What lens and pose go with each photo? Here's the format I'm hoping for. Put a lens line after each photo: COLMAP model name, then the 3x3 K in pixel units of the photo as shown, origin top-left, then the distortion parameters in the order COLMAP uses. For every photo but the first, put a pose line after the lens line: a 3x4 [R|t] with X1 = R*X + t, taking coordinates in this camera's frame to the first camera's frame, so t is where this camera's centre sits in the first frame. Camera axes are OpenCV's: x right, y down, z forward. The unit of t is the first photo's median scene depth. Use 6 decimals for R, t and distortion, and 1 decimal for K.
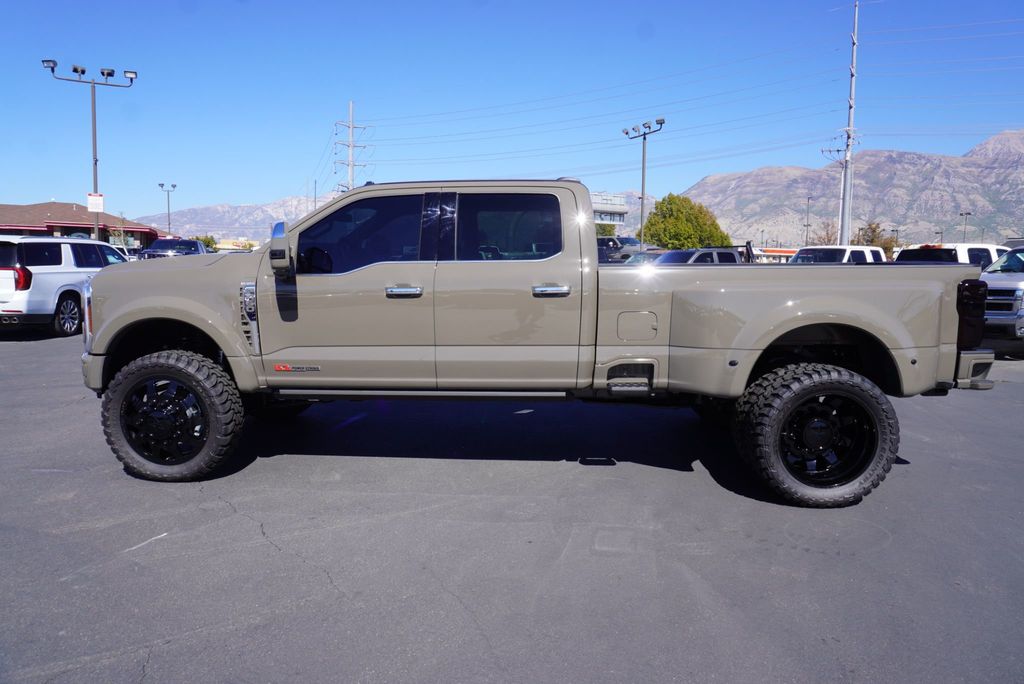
lens RADIAL K [[678.2, 0, 510.5], [0, 678.2, 336.8], [0, 0, 1]] dist [-0.041230, 0.025621]
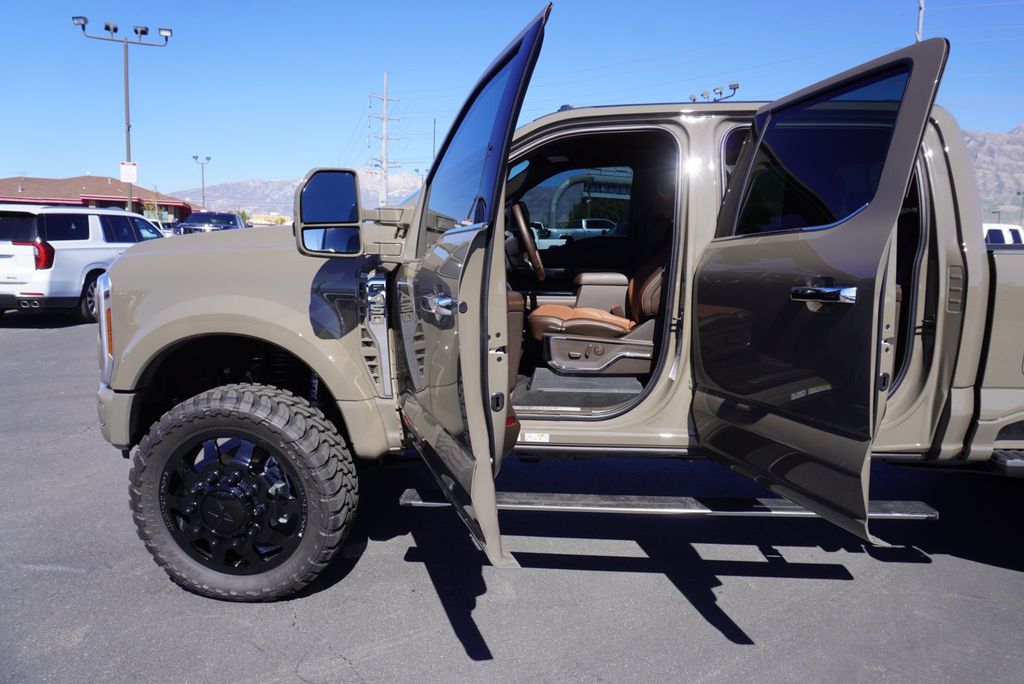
lens RADIAL K [[678.2, 0, 506.0], [0, 678.2, 333.4], [0, 0, 1]] dist [-0.041230, 0.025621]
pose [[0.998912, 0.013465, -0.044655, -0.101797], [-0.012202, 0.999522, 0.028418, -0.019267], [0.045016, -0.027843, 0.998598, 0.171981]]
